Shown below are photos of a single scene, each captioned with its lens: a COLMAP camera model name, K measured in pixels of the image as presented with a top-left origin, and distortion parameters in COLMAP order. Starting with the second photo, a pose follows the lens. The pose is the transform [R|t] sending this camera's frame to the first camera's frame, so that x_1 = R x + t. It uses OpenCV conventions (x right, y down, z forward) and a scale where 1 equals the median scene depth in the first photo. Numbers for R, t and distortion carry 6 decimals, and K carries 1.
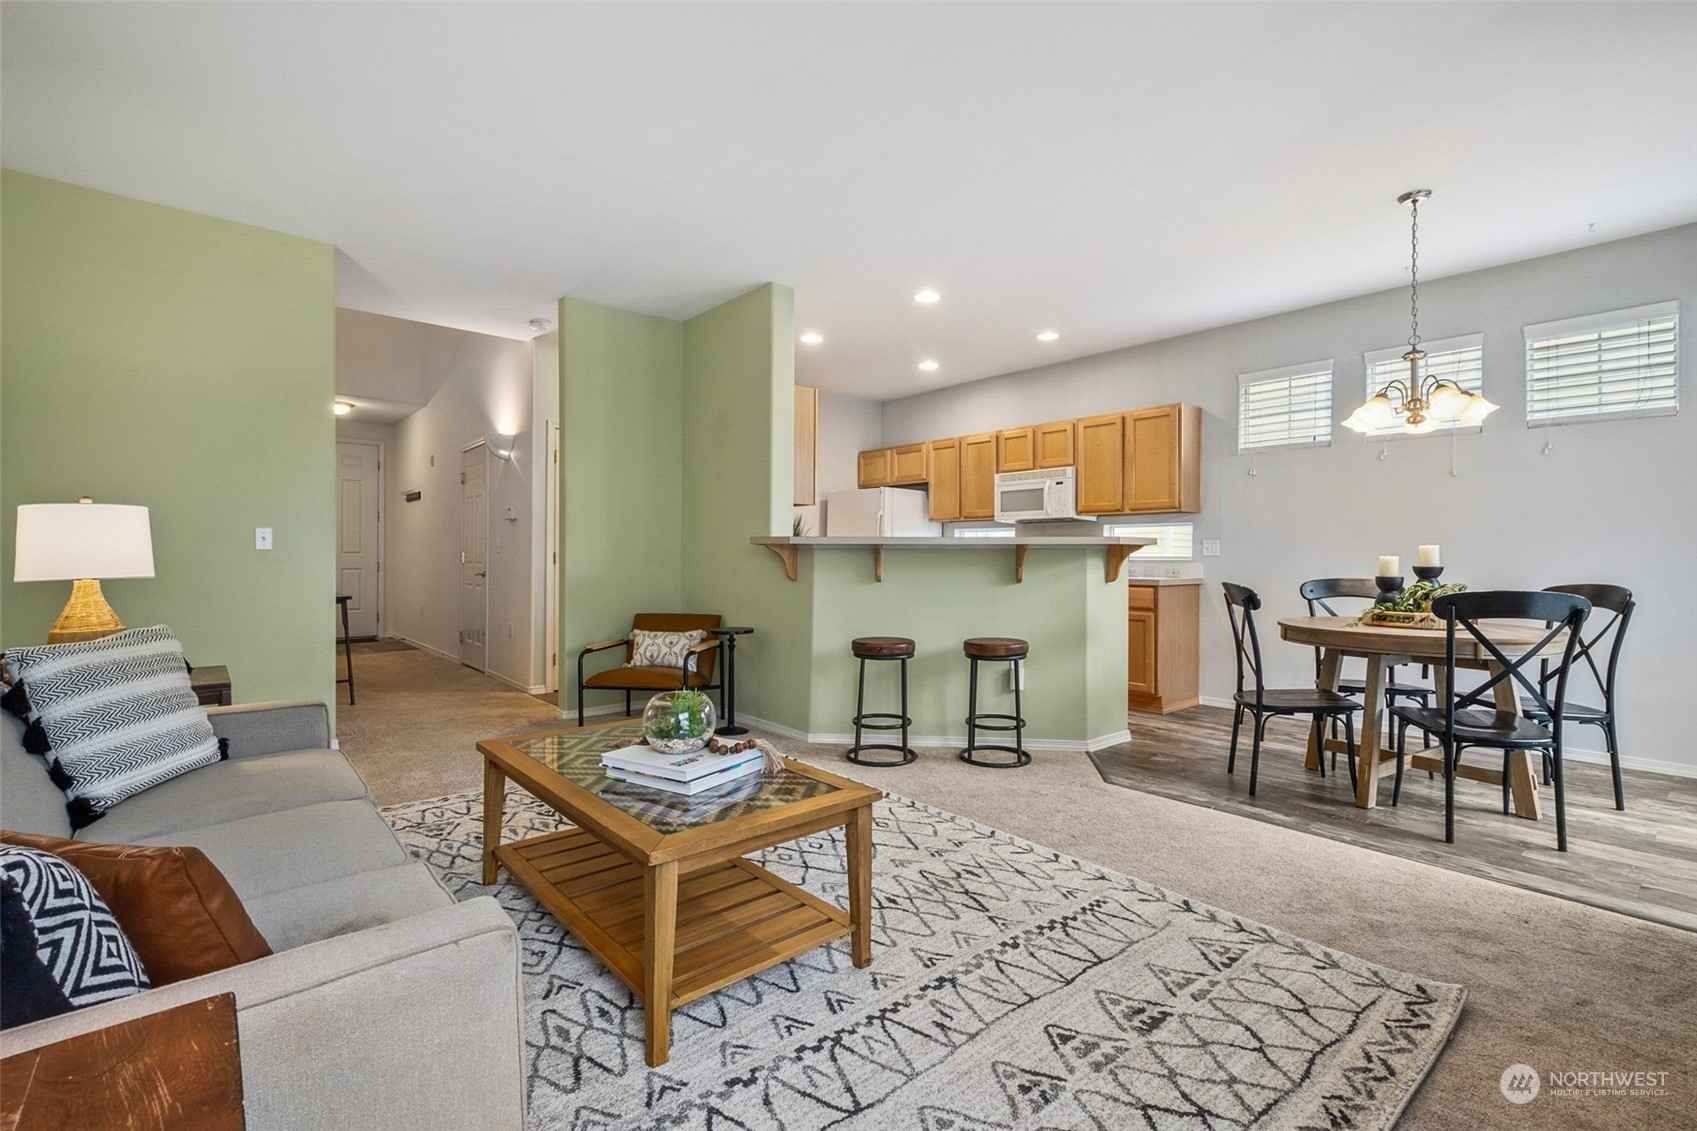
lens RADIAL K [[755.6, 0, 850.7], [0, 755.6, 559.1], [0, 0, 1]] dist [0.012815, -0.007564]
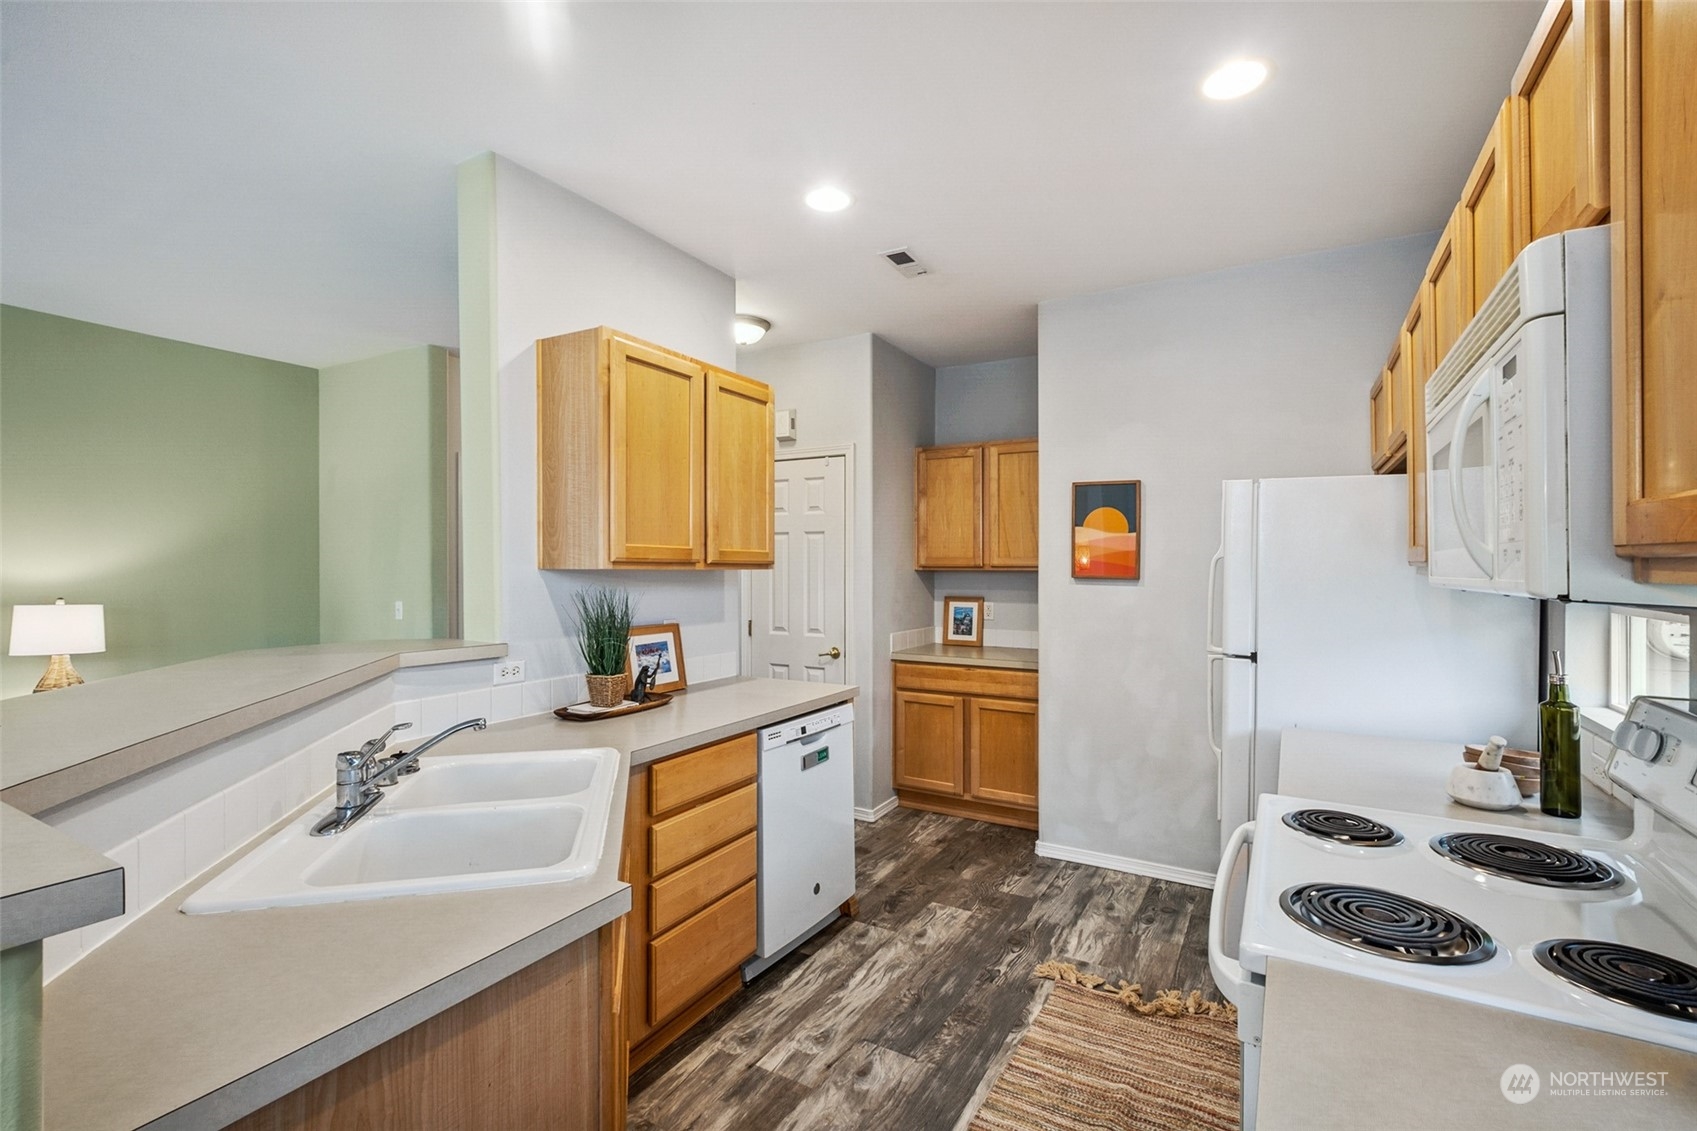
lens RADIAL K [[755.6, 0, 850.7], [0, 755.6, 559.1], [0, 0, 1]] dist [0.012815, -0.007564]
pose [[0.320373, -0.016028, -0.947156, 0.651747], [-0.005895, 0.999804, -0.018913, -0.100133], [0.947273, 0.011643, 0.320216, 1.441652]]
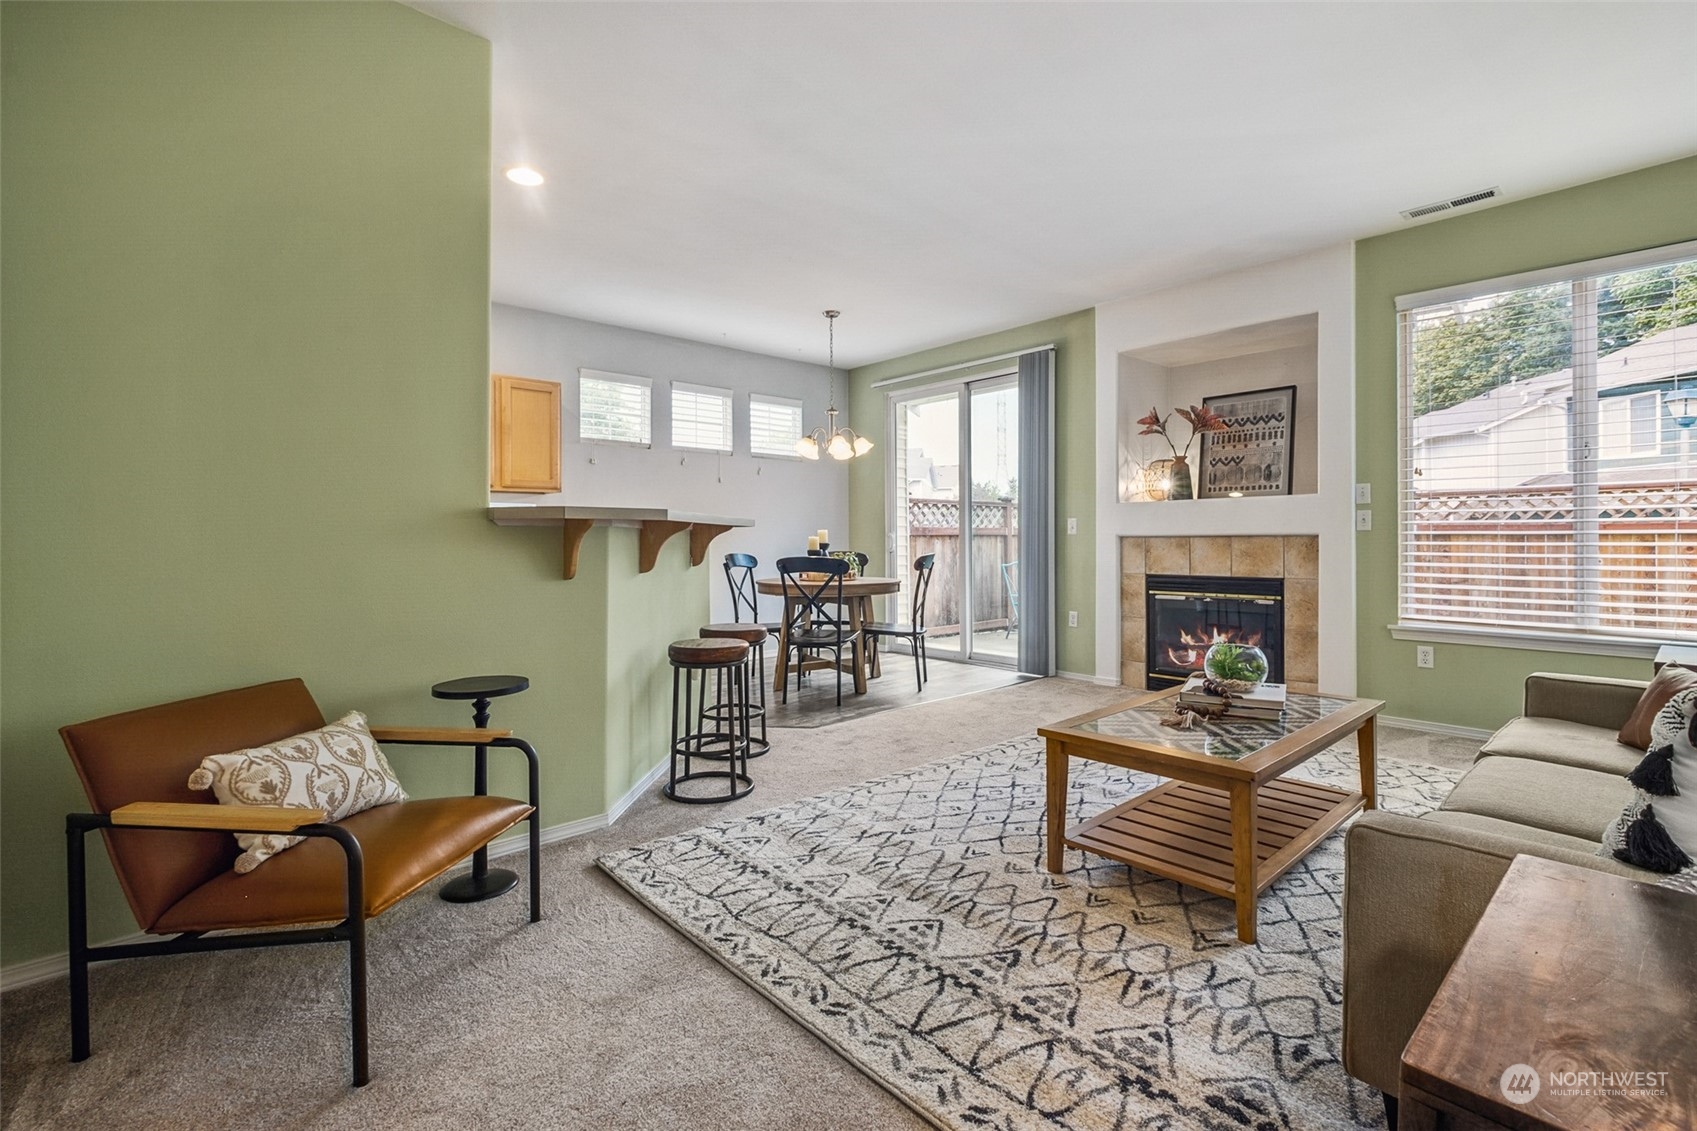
lens RADIAL K [[765.0, 0, 852.9], [0, 765.0, 541.3], [0, 0, 1]] dist [-0.000128, -0.000434]
pose [[-0.017998, -0.008186, 0.999805, -0.885784], [0.011104, 0.999903, 0.008387, -0.005595], [-0.999776, 0.011253, -0.017905, 0.991727]]
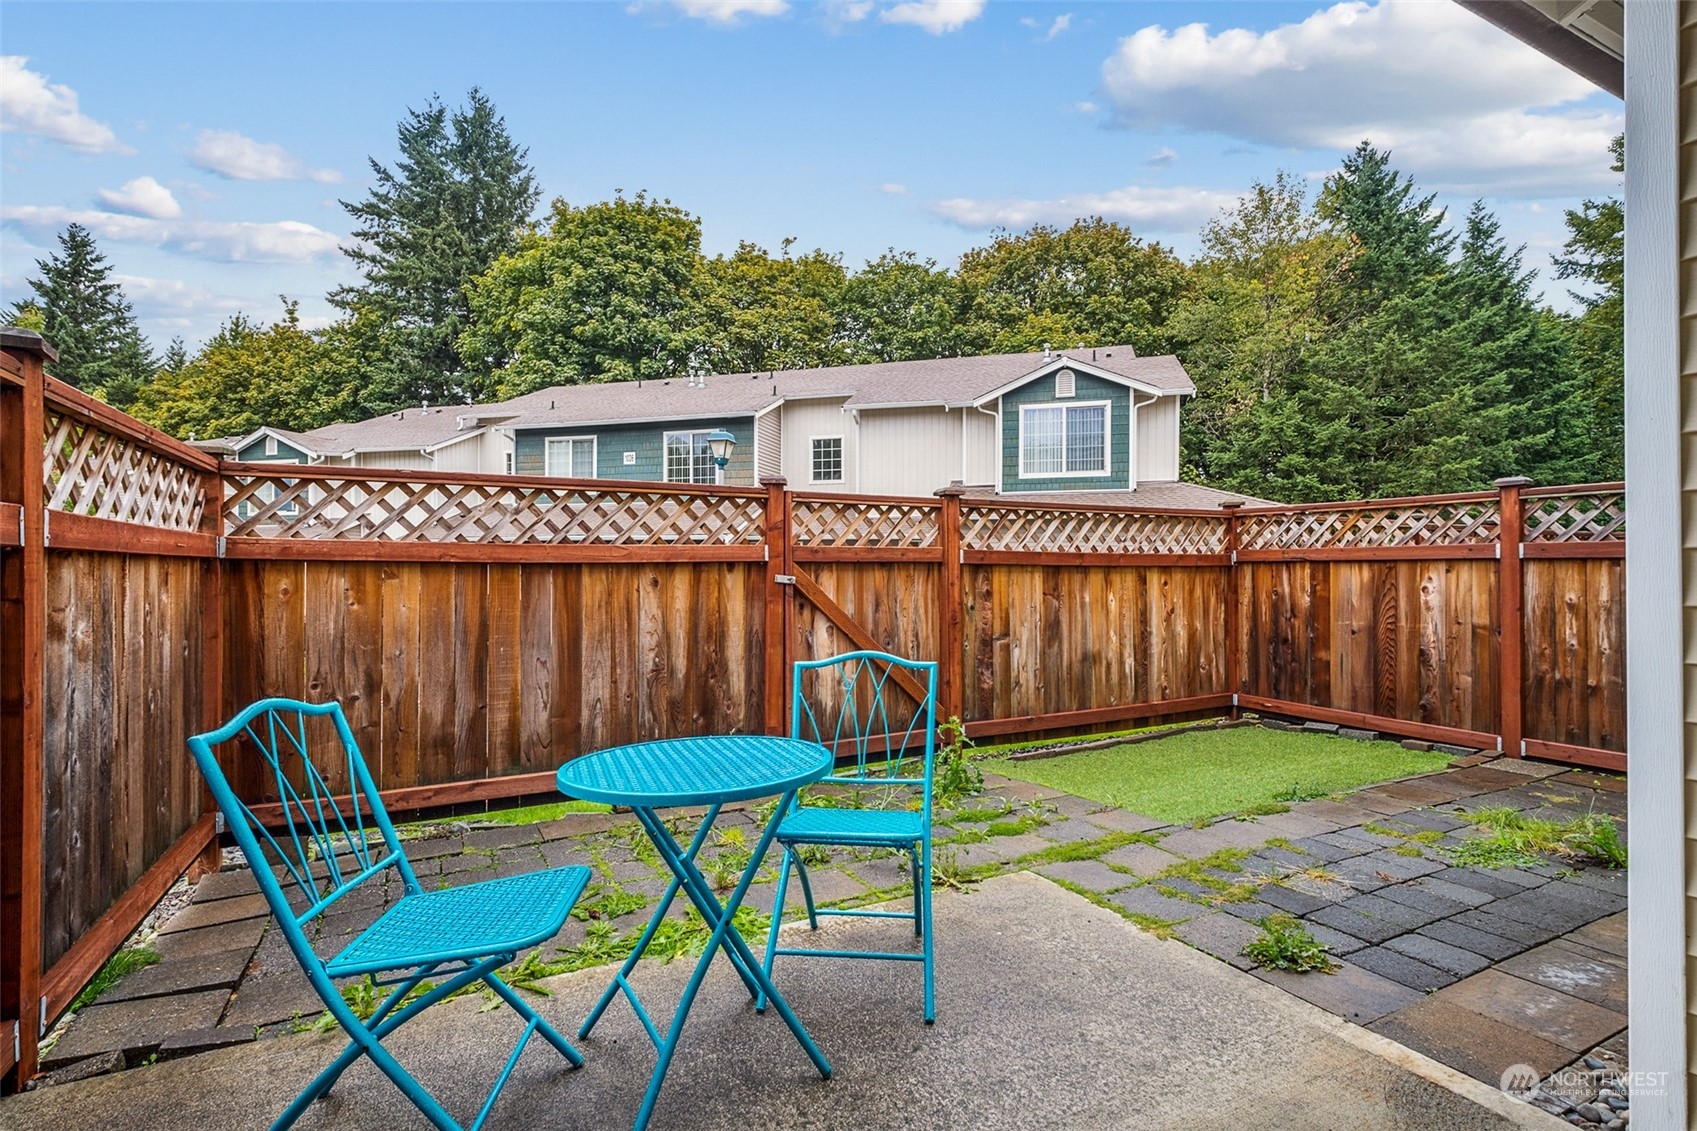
lens RADIAL K [[817.7, 0, 848.6], [0, 817.7, 559.7], [0, 0, 1]] dist [0.010226, -0.000787]
pose [[-0.971441, -0.002298, 0.237269, 1.176596], [-0.003510, 0.999983, -0.004688, 0.010157], [-0.237255, -0.005387, -0.971433, 0.779823]]
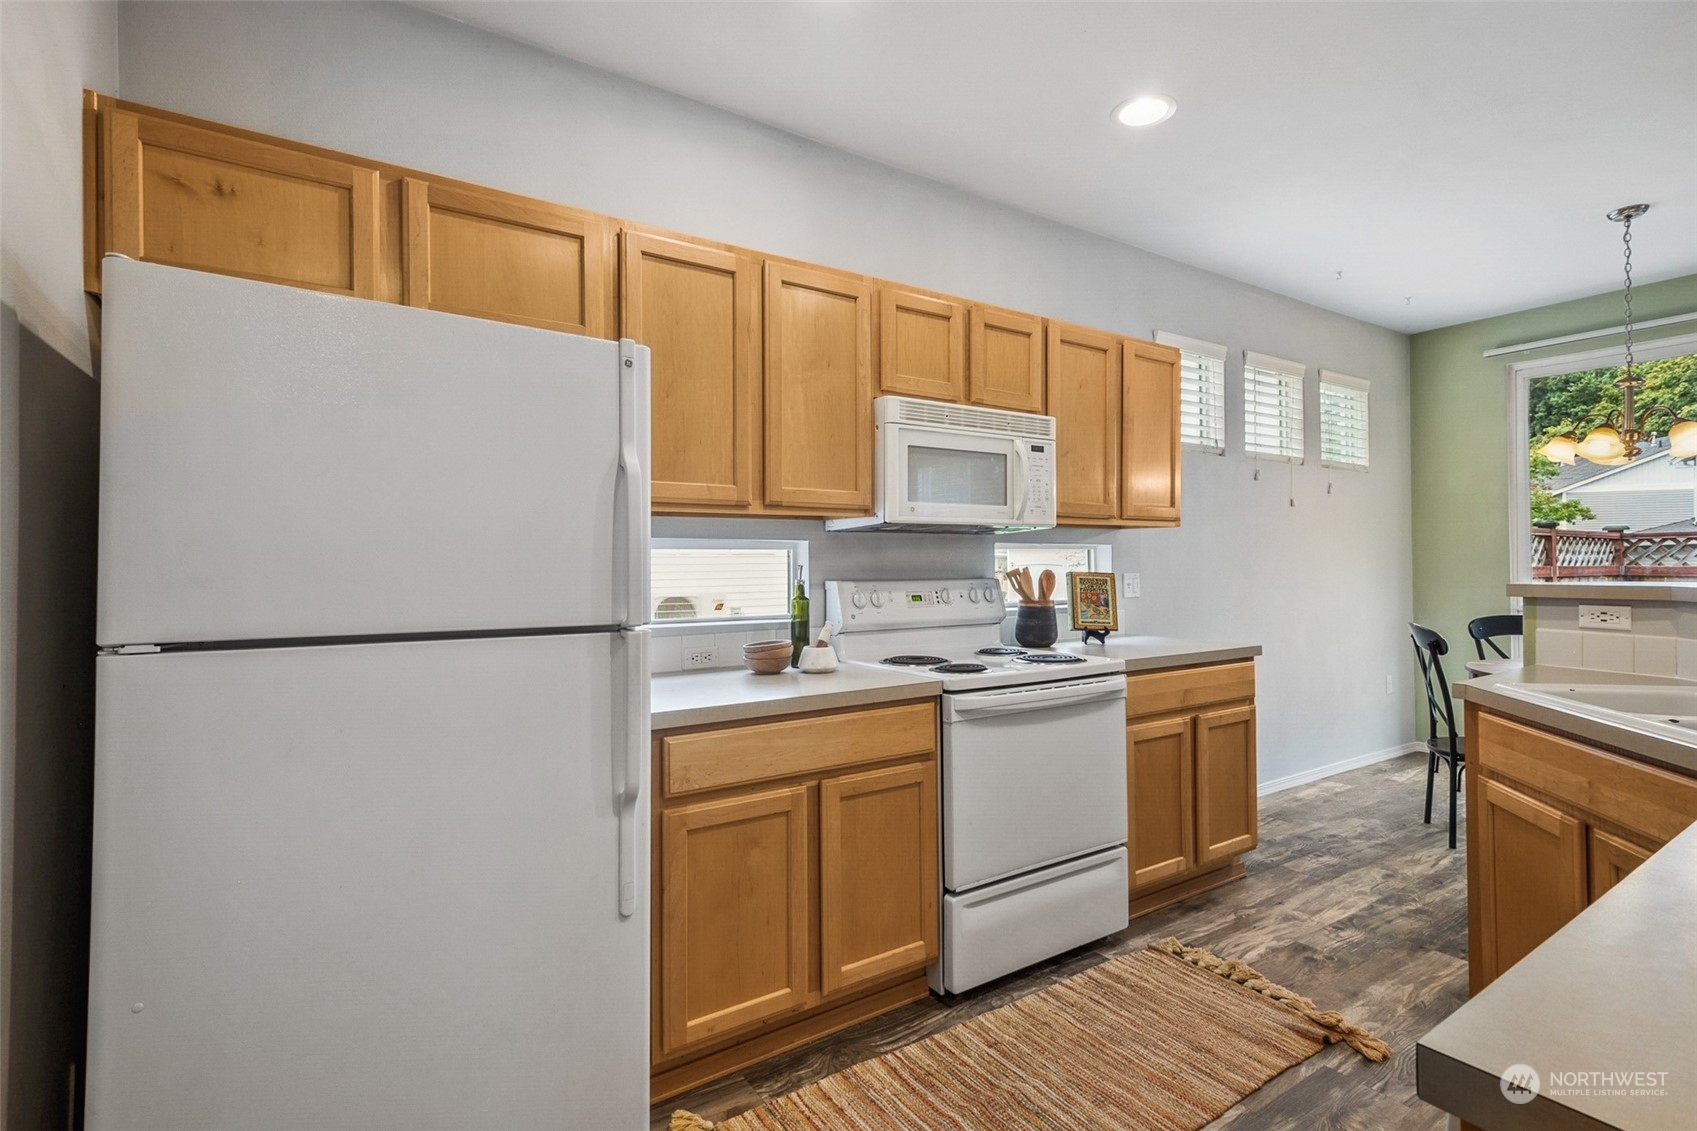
lens RADIAL K [[803.3, 0, 847.9], [0, 803.3, 553.8], [0, 0, 1]] dist [0.011689, -0.000918]
pose [[0.133413, 0.004900, 0.991048, -0.369097], [0.012071, 0.999906, -0.006568, -0.063040], [-0.990987, 0.012839, 0.133341, 1.827226]]
